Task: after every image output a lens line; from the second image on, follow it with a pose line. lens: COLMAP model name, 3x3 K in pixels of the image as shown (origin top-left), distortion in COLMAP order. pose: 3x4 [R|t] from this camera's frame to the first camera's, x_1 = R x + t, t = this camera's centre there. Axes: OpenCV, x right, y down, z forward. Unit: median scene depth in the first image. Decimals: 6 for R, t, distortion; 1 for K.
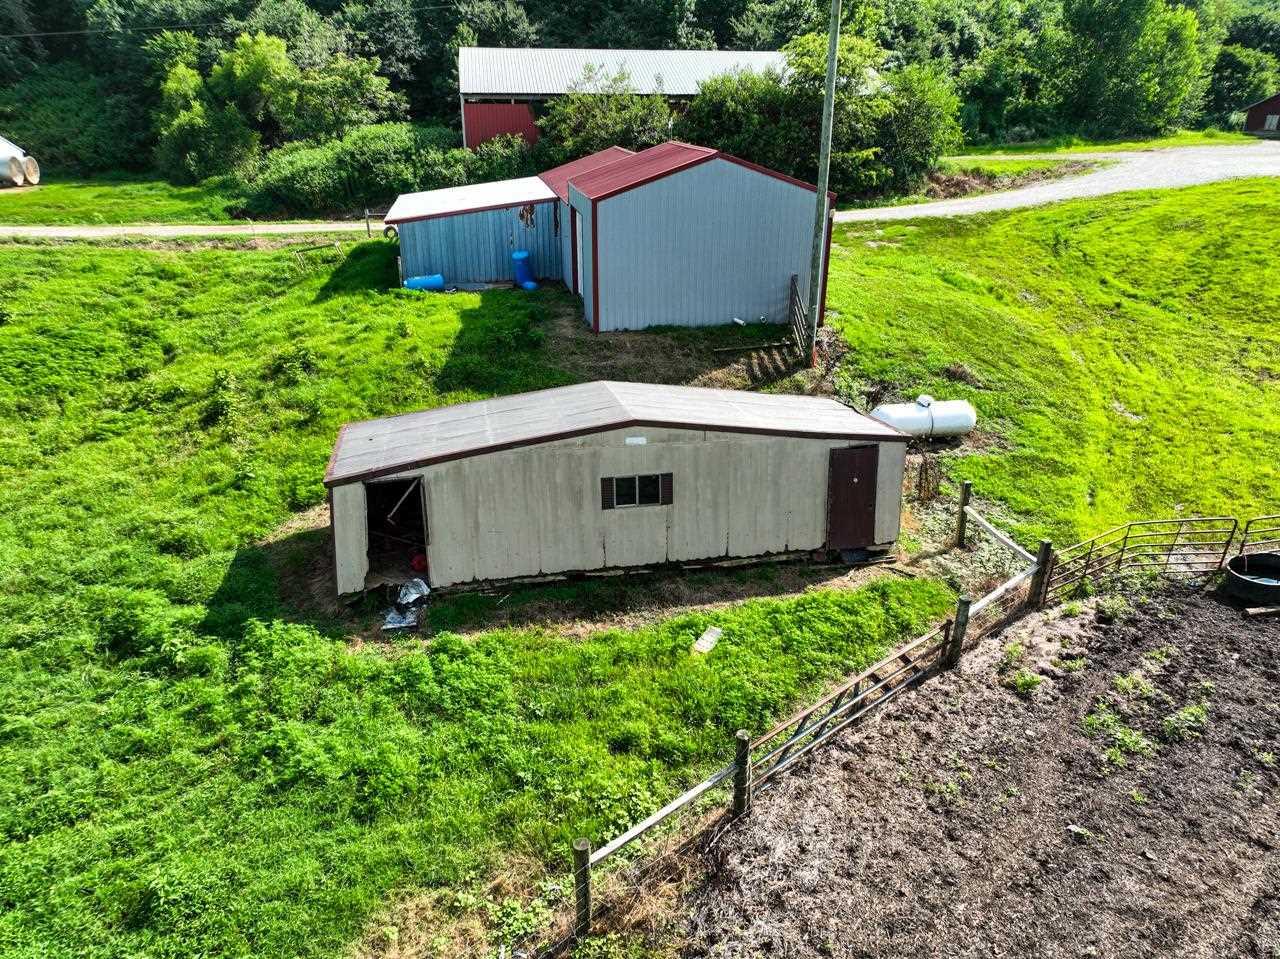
lens RADIAL K [[911.6, 0, 640.0], [0, 911.6, 479.5], [0, 0, 1]] dist [-0.004703, 0.028430]
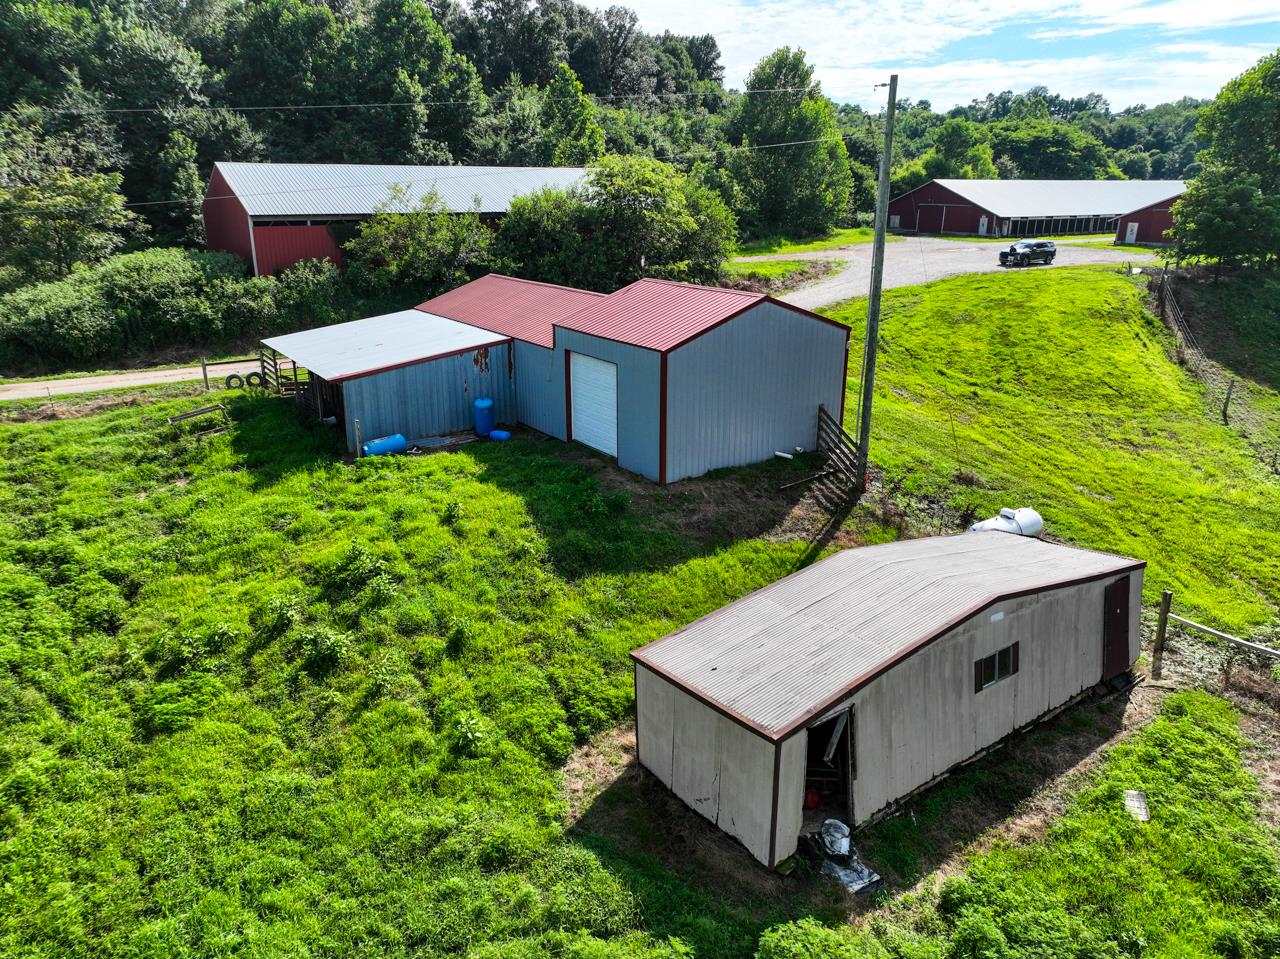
lens RADIAL K [[911.6, 0, 640.0], [0, 911.6, 479.5], [0, 0, 1]] dist [-0.004703, 0.028430]
pose [[0.911799, -0.129177, 0.389789, -0.443821], [0.162141, 0.985357, -0.052734, -0.122787], [-0.377269, 0.111284, 0.919393, 0.141453]]
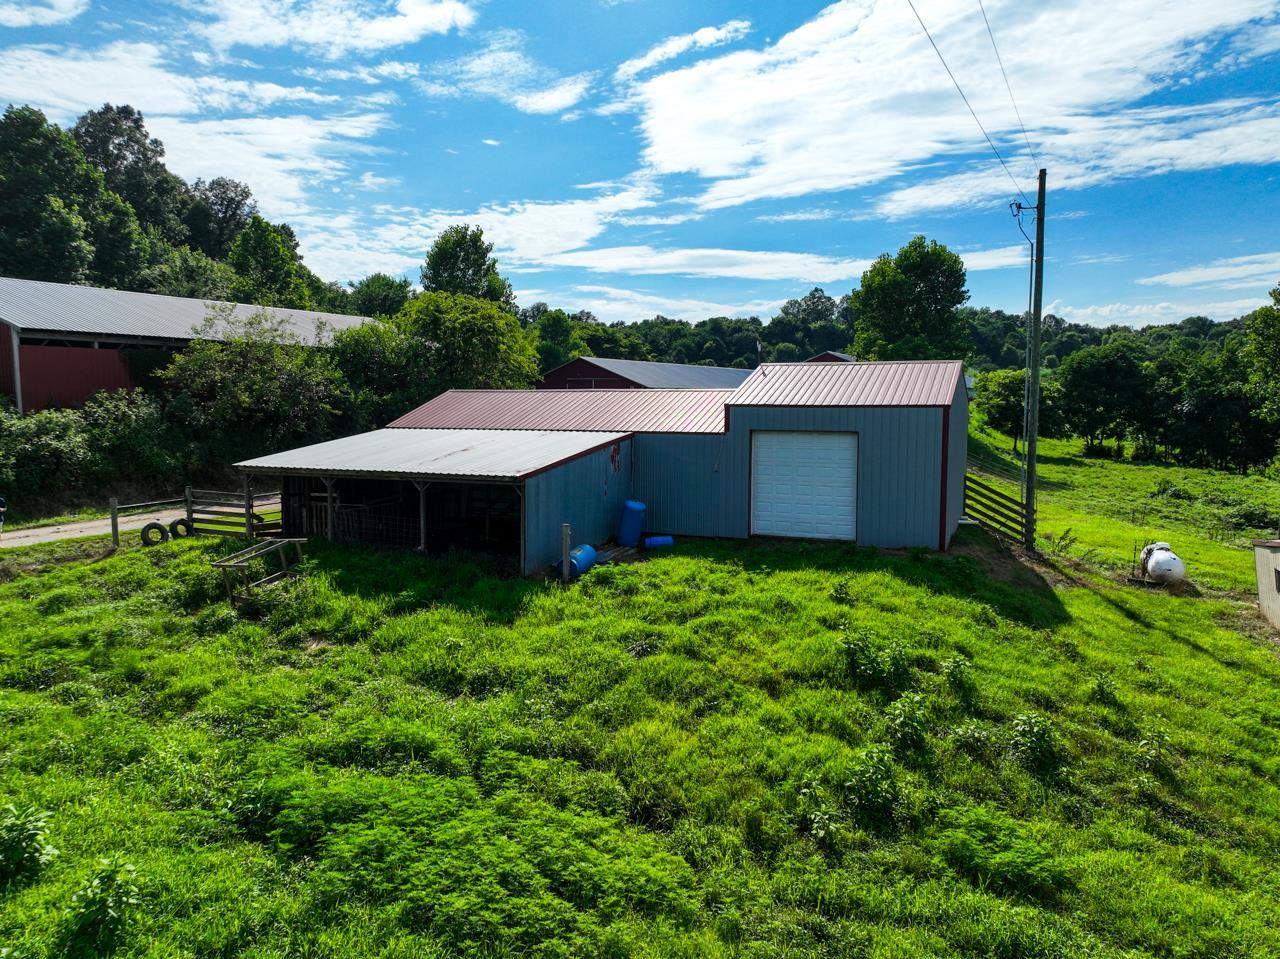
lens RADIAL K [[911.6, 0, 640.0], [0, 911.6, 479.5], [0, 0, 1]] dist [-0.004703, 0.028430]
pose [[0.562044, -0.081565, 0.823075, -0.927725], [0.326656, 0.936120, -0.130292, -0.210434], [-0.759870, 0.342092, 0.552785, 0.717918]]
